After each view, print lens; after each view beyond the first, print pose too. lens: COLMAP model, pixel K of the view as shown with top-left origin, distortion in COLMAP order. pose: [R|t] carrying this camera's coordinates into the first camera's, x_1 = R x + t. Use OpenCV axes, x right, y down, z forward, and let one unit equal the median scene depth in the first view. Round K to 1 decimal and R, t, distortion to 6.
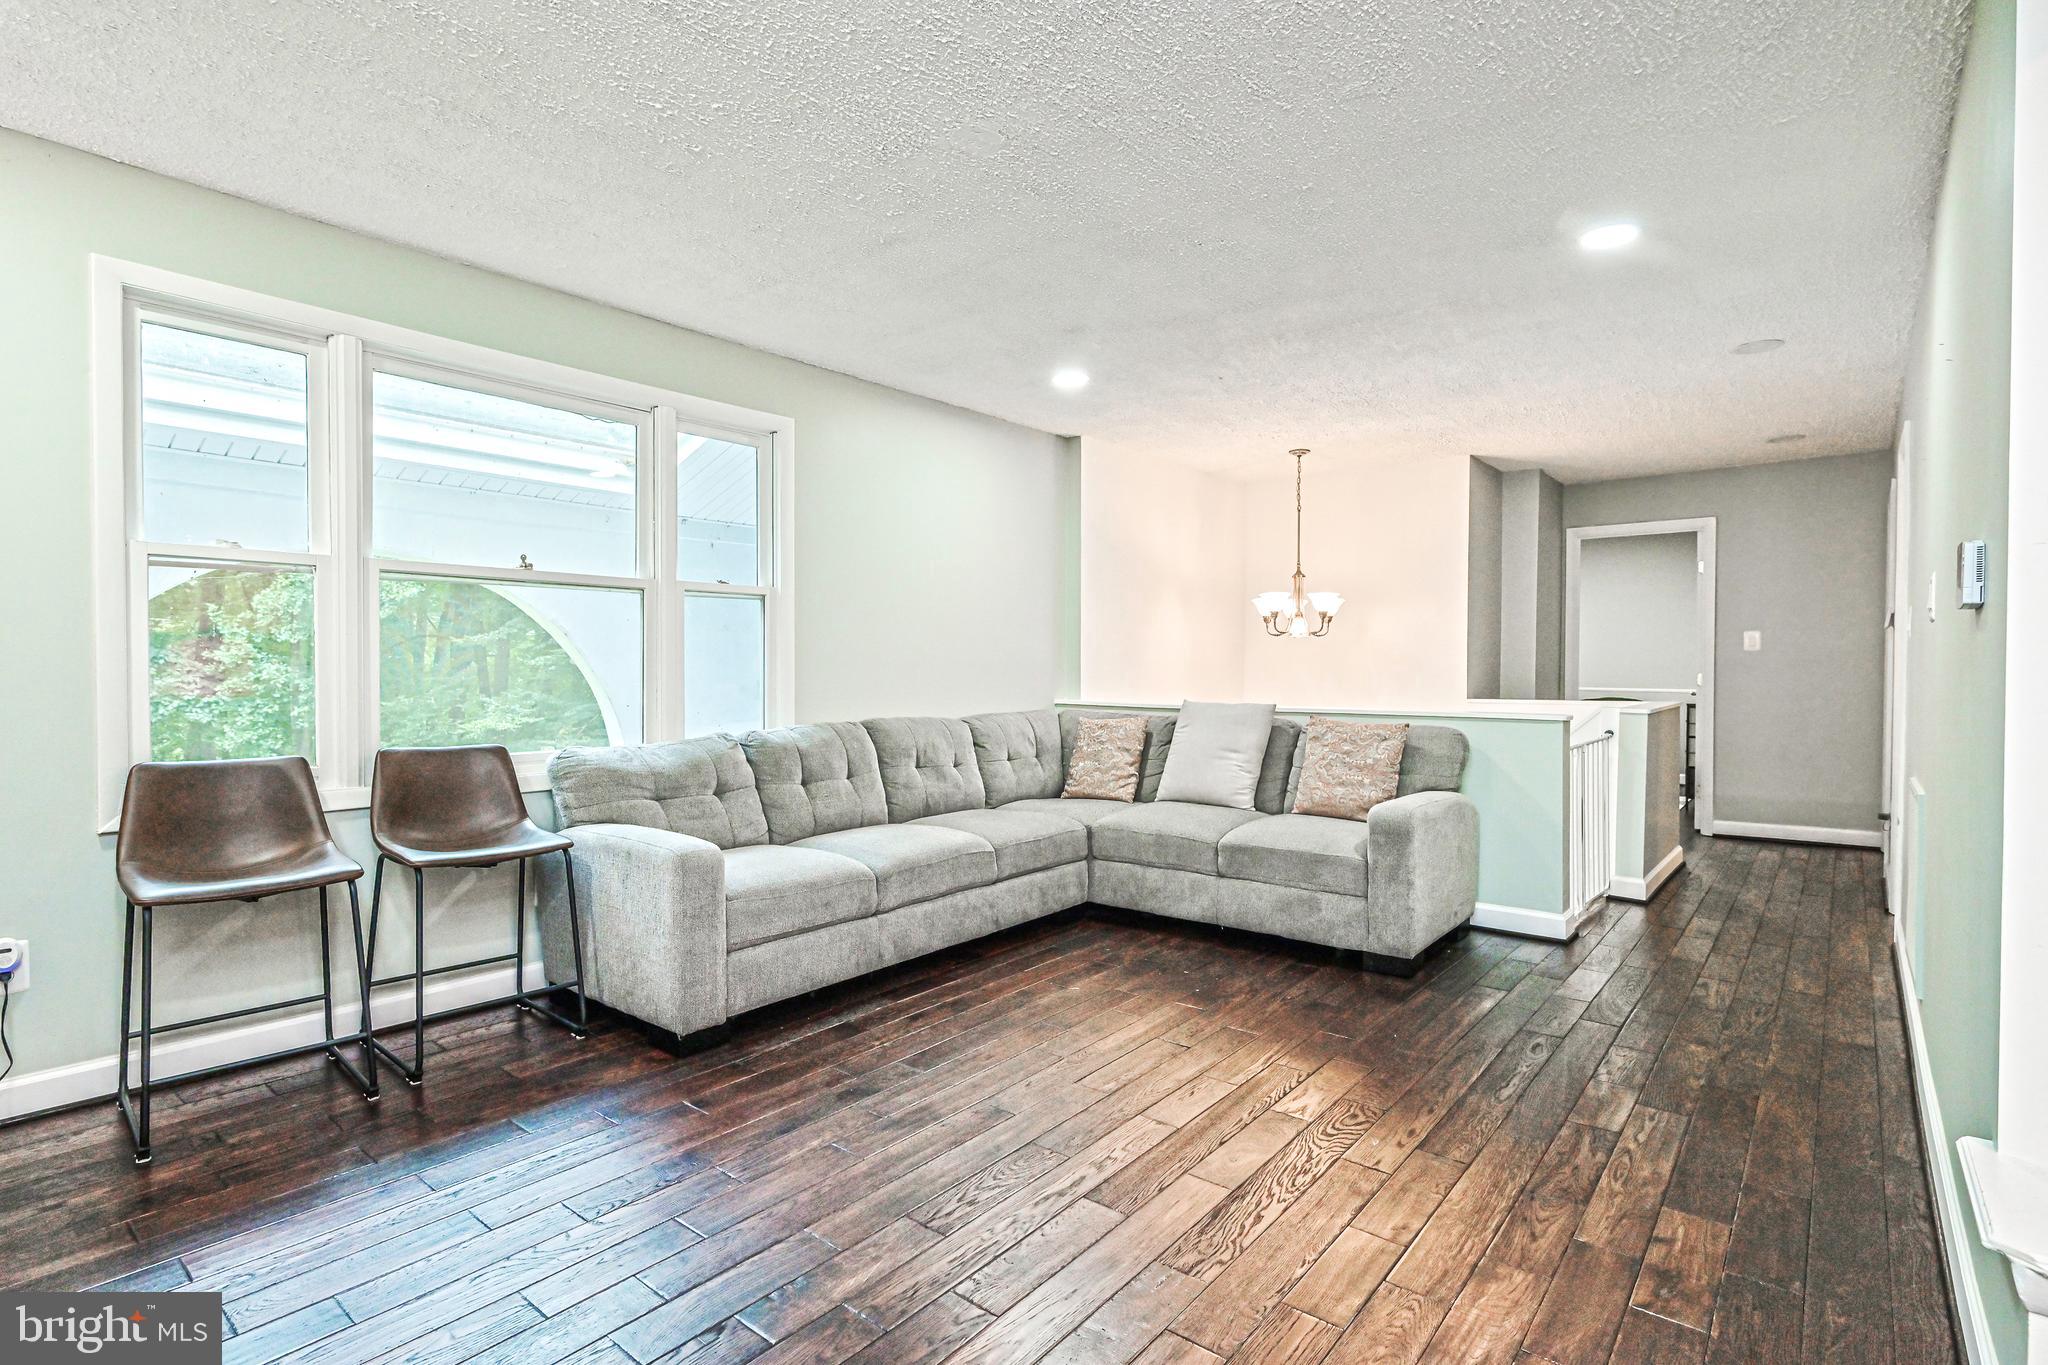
lens RADIAL K [[1001.6, 0, 1022.6], [0, 1001.6, 687.7], [0, 0, 1]] dist [0.000018, 0.000388]
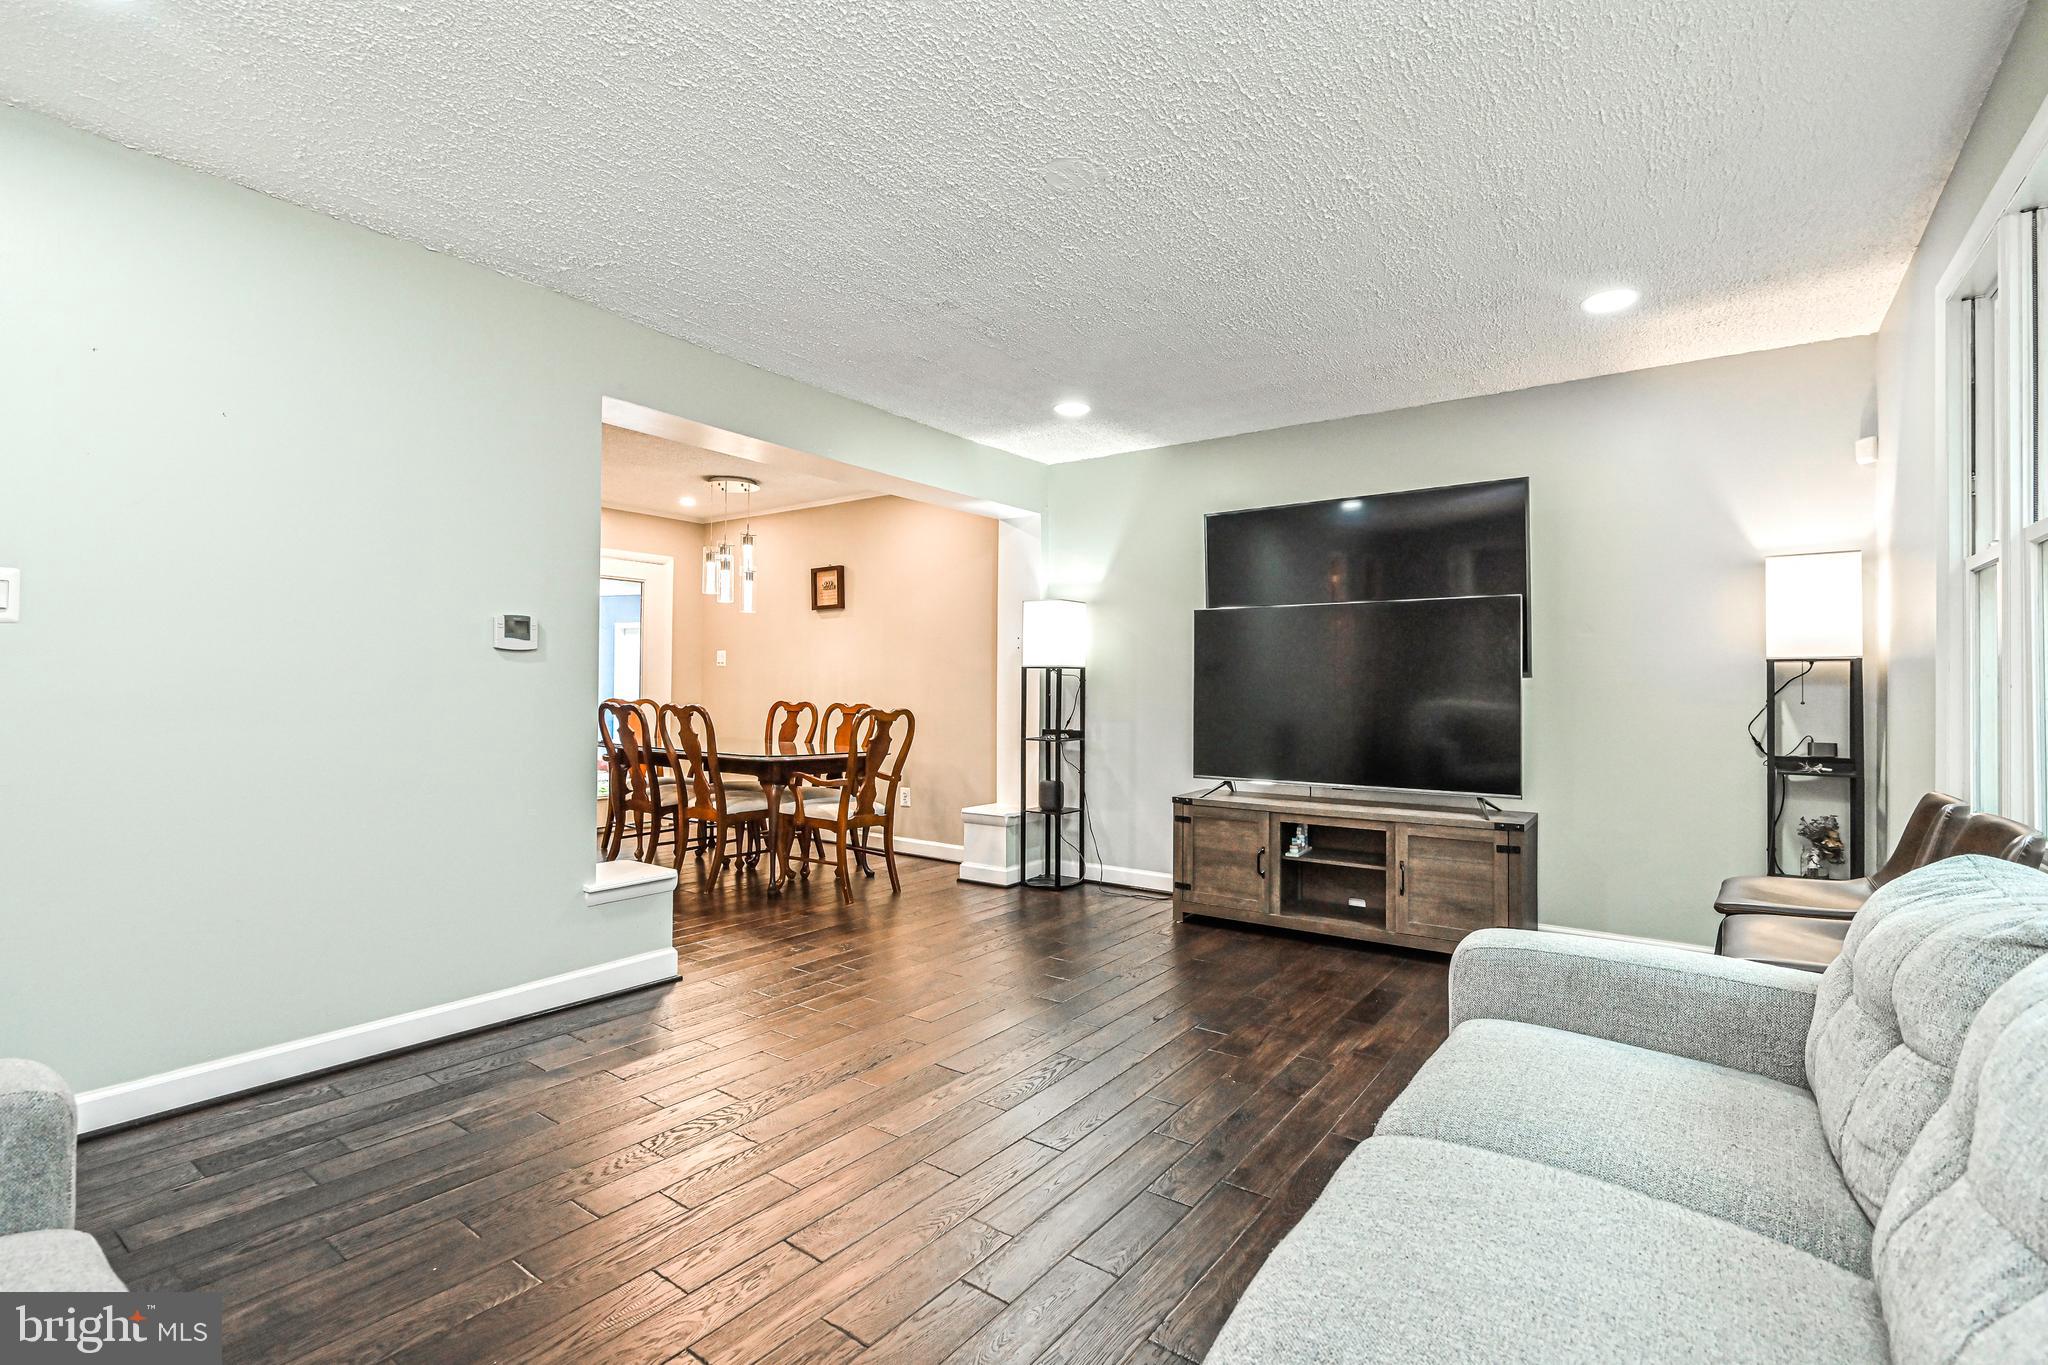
lens RADIAL K [[935.7, 0, 1029.7], [0, 935.7, 678.4], [0, 0, 1]] dist [0.000282, -0.000897]
pose [[-0.997192, -0.007646, -0.074496, 0.039380], [-0.008499, 0.999902, 0.011142, -0.023324], [0.074404, 0.011744, -0.997159, 1.263530]]
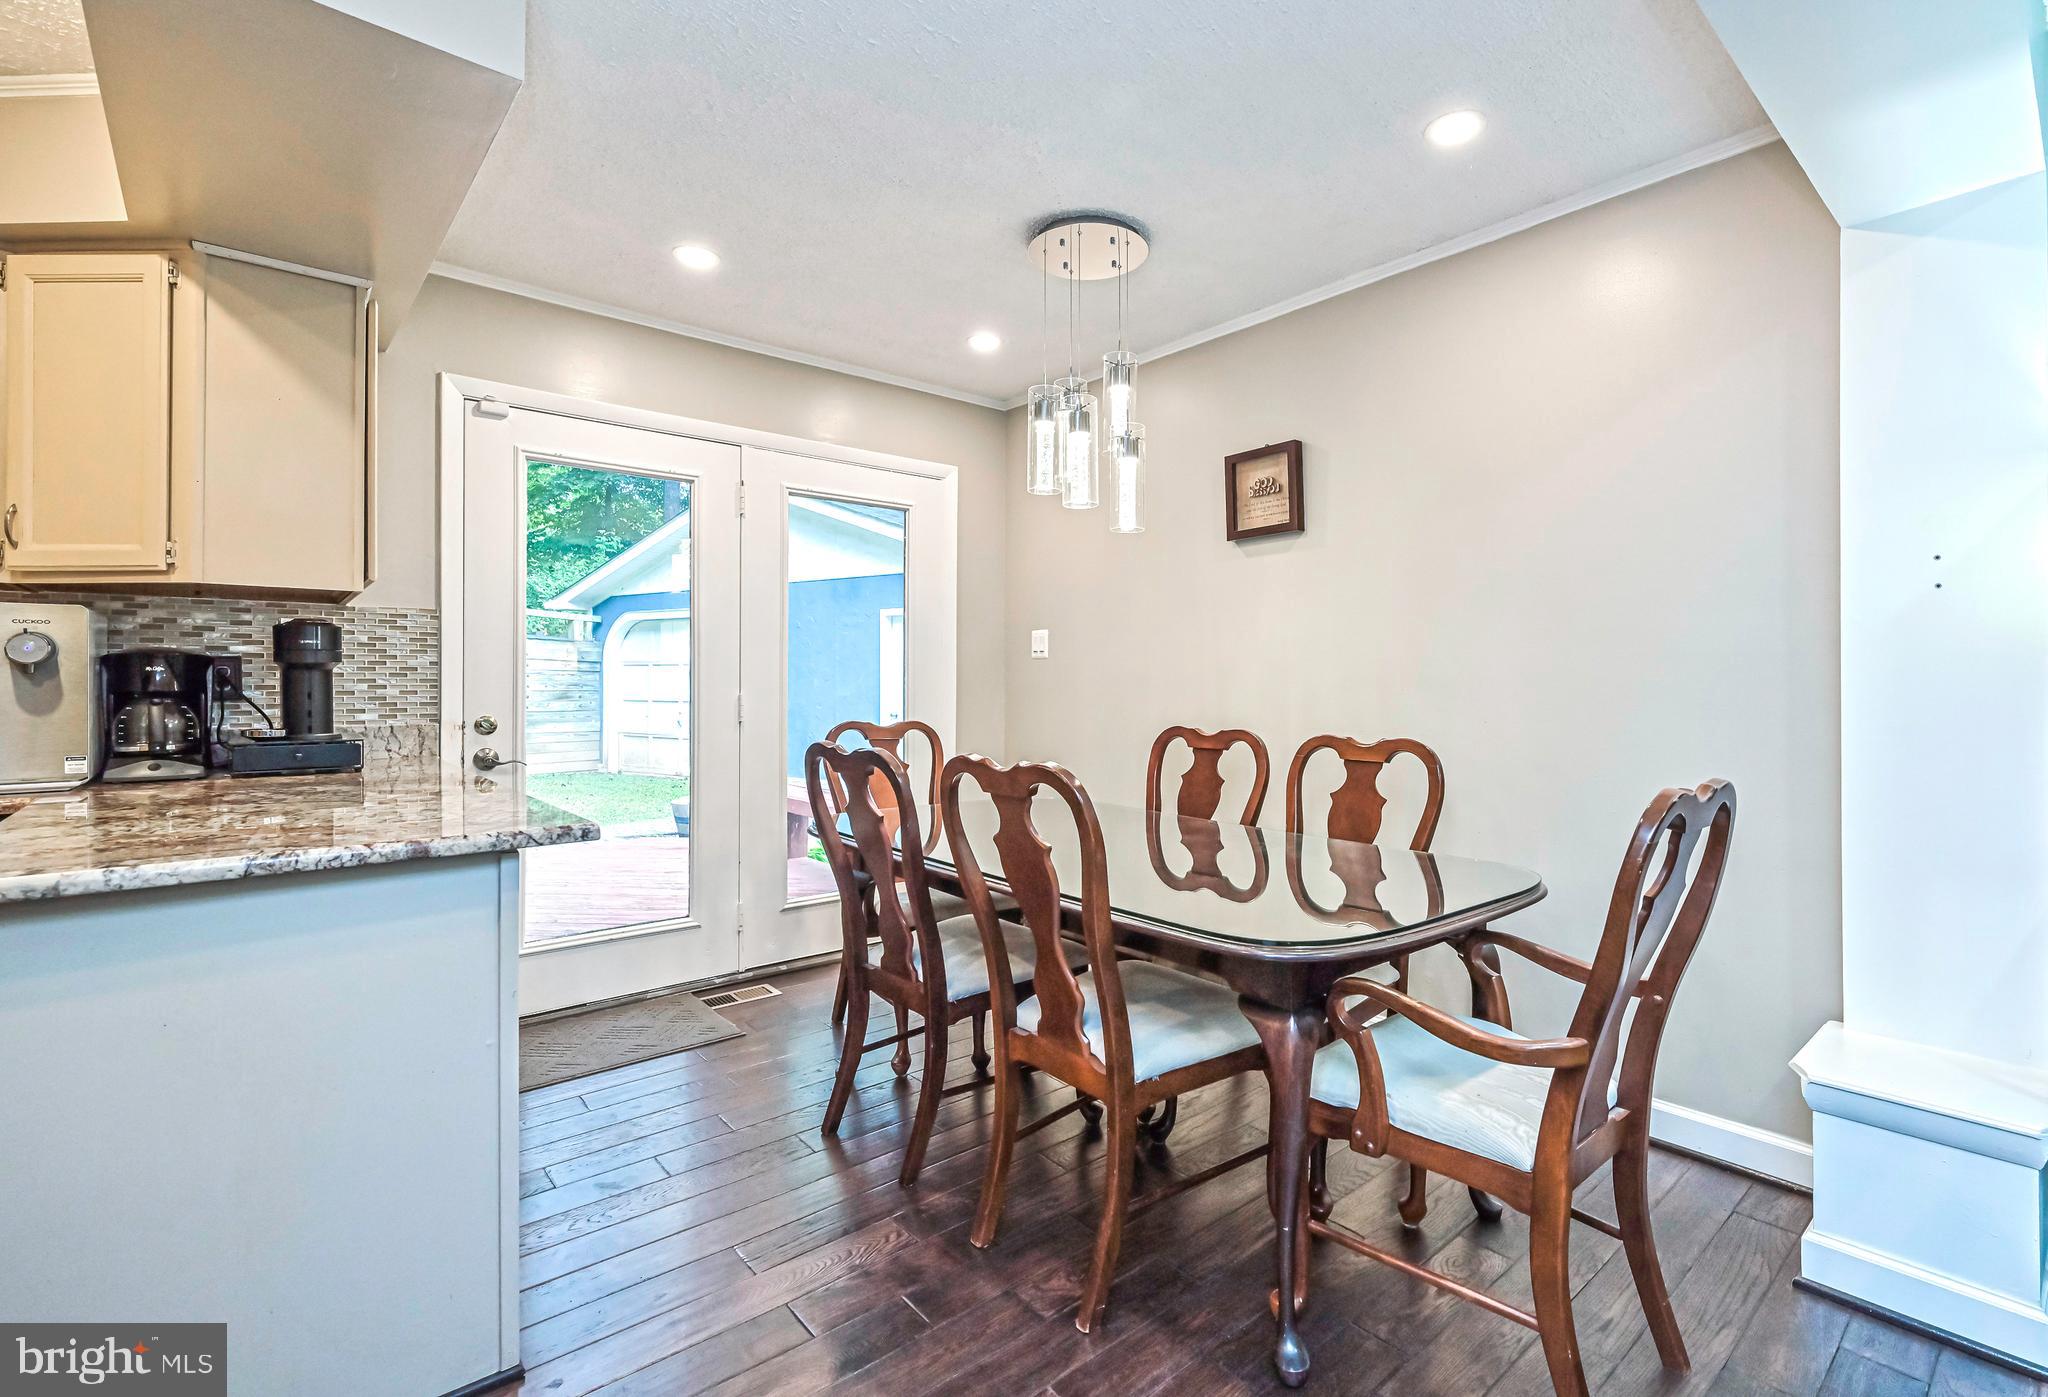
lens RADIAL K [[968.3, 0, 1100.8], [0, 968.3, 689.1], [0, 0, 1]] dist [0.002201, 0.000019]
pose [[-0.991503, -0.002432, 0.130061, 0.316924], [0.001036, 0.999646, 0.026595, -0.014427], [-0.130080, 0.026504, -0.991149, 0.388750]]
